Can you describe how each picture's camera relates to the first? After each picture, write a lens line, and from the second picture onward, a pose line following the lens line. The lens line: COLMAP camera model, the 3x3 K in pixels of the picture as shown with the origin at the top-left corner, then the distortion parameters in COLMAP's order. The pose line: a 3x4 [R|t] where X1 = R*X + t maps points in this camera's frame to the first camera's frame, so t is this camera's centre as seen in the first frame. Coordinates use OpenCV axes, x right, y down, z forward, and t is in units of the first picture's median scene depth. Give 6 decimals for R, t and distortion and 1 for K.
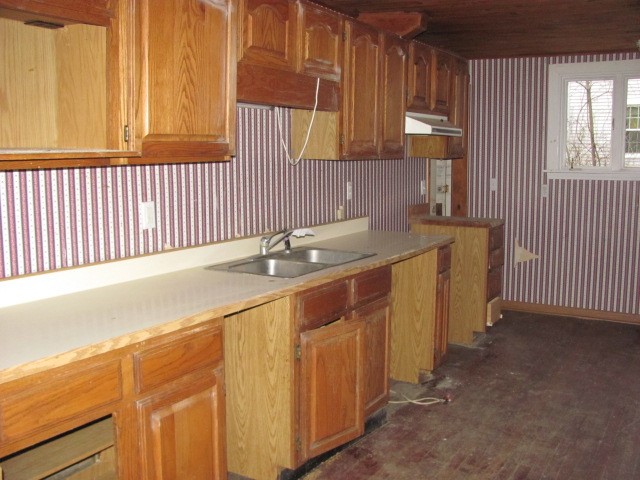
lens RADIAL K [[684.1, 0, 320.0], [0, 684.1, 240.0], [0, 0, 1]] dist [-0.209193, 0.253473]
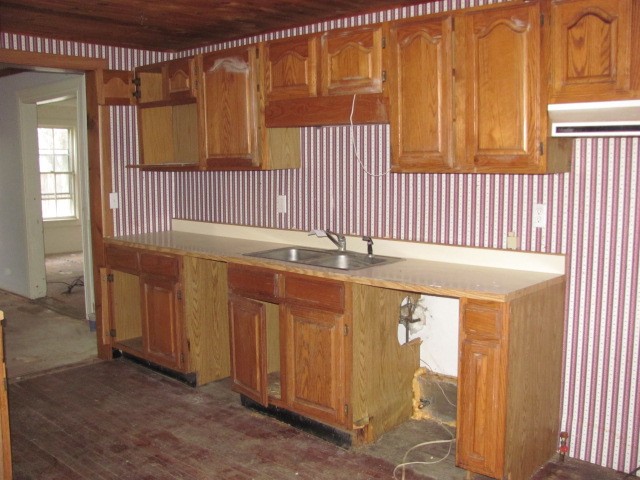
lens RADIAL K [[684.1, 0, 320.0], [0, 684.1, 240.0], [0, 0, 1]] dist [-0.209193, 0.253473]
pose [[-0.206946, 0.121805, -0.970740, 1.108616], [-0.112564, 0.982666, 0.147298, -0.173080], [0.971855, 0.139753, -0.189648, 1.232672]]
